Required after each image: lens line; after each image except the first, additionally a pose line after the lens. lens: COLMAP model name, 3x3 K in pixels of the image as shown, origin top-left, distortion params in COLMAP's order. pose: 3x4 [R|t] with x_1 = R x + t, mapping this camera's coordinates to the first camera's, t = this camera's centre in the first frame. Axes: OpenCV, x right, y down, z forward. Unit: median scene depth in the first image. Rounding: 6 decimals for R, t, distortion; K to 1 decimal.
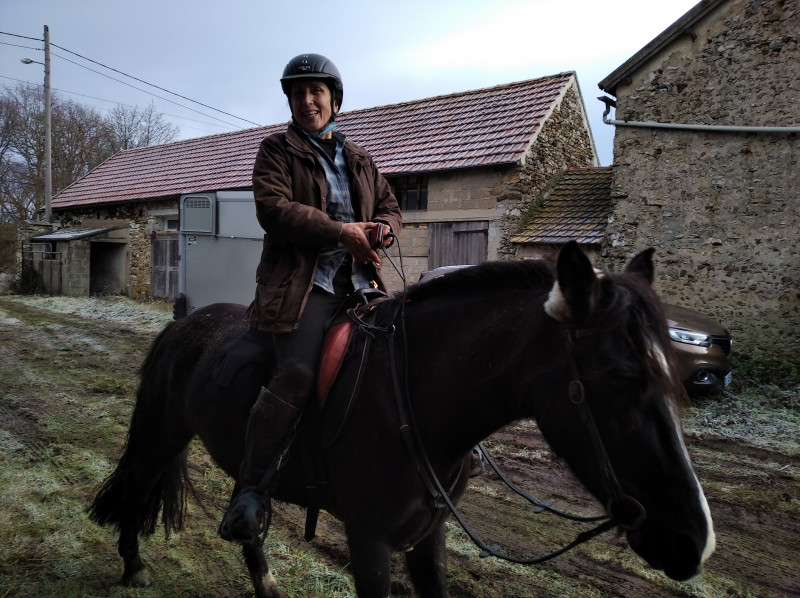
lens RADIAL K [[615.1, 0, 398.2], [0, 615.1, 298.7], [0, 0, 1]] dist [0.031784, -0.017300]
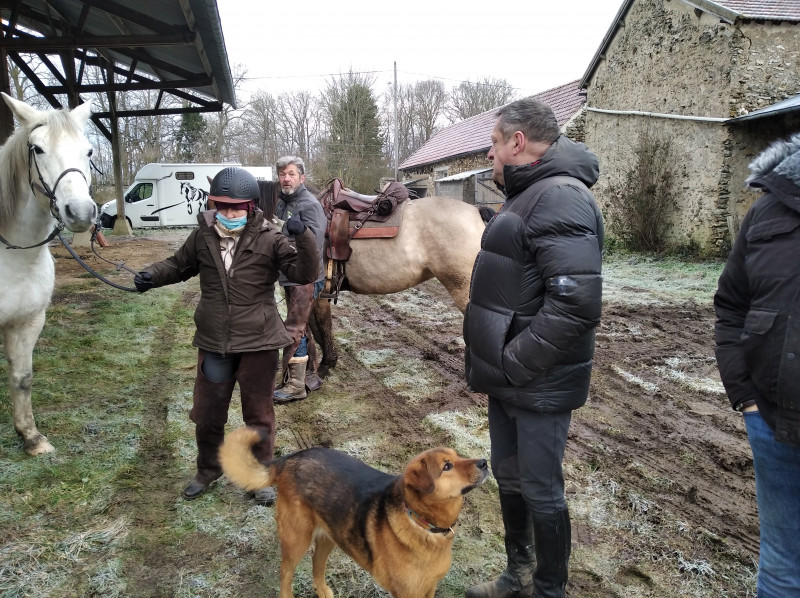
lens RADIAL K [[615.1, 0, 405.5], [0, 615.1, 295.0], [0, 0, 1]] dist [0.031784, -0.017300]
pose [[0.787416, 0.060897, -0.613407, 0.911243], [0.000154, 0.995089, 0.098986, 0.056058], [0.616422, -0.078038, 0.783539, -0.614155]]
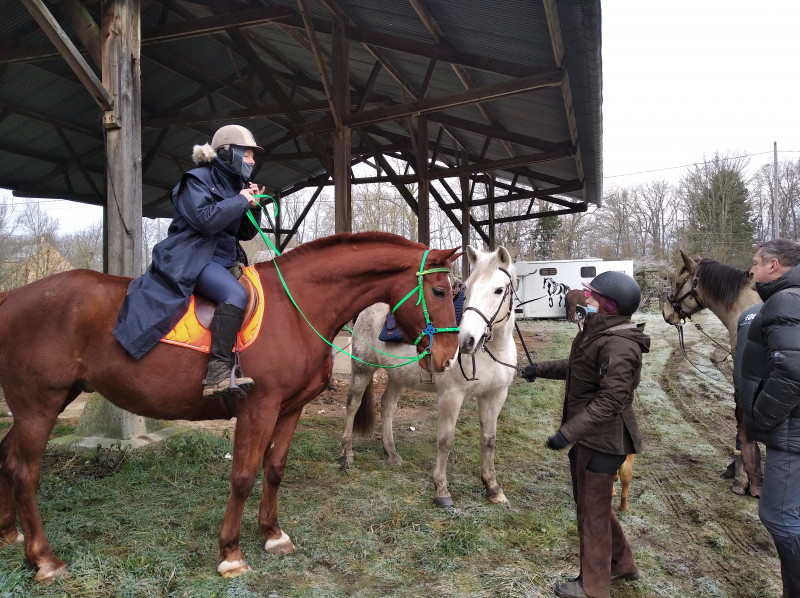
lens RADIAL K [[615.1, 0, 400.2], [0, 615.1, 293.8], [0, 0, 1]] dist [0.031784, -0.017300]
pose [[0.349734, -0.036387, -0.936142, 0.924029], [-0.019446, 0.998748, -0.046085, 0.055122], [0.936647, 0.034322, 0.348588, -0.683773]]
